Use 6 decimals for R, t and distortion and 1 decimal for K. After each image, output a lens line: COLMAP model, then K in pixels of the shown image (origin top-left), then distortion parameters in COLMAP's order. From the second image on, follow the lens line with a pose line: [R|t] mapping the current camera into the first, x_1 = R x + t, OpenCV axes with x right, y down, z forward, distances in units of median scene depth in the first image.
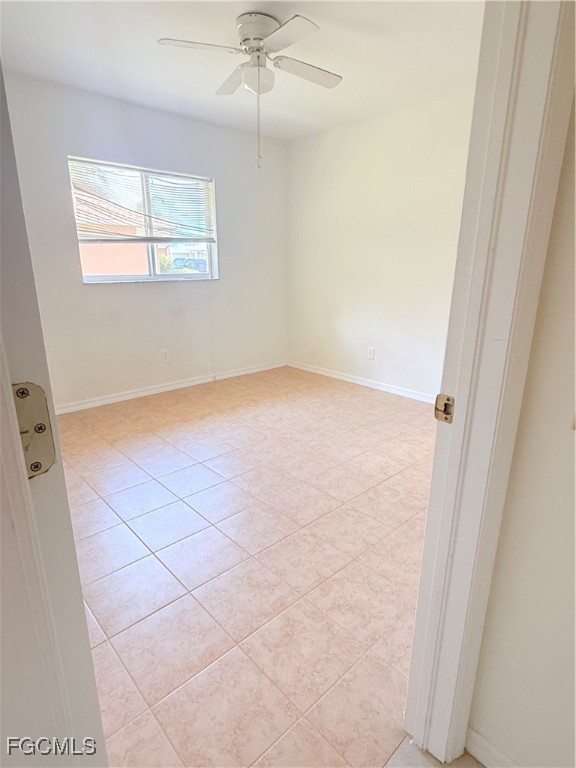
lens RADIAL K [[416.6, 0, 285.2], [0, 416.6, 384.5], [0, 0, 1]] dist [0.002472, -0.000004]
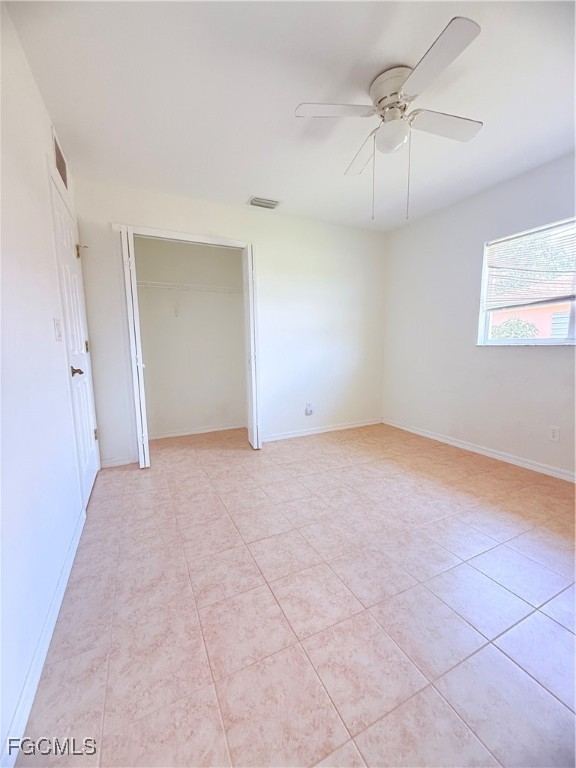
lens RADIAL K [[307.0, 0, 289.2], [0, 307.0, 380.2], [0, 0, 1]] dist [-0.000370, -0.000320]
pose [[-0.272927, 0.110598, -0.955656, 0.581991], [-0.263452, 0.946804, 0.184813, -0.194864], [0.925259, 0.302210, -0.229271, 0.846390]]
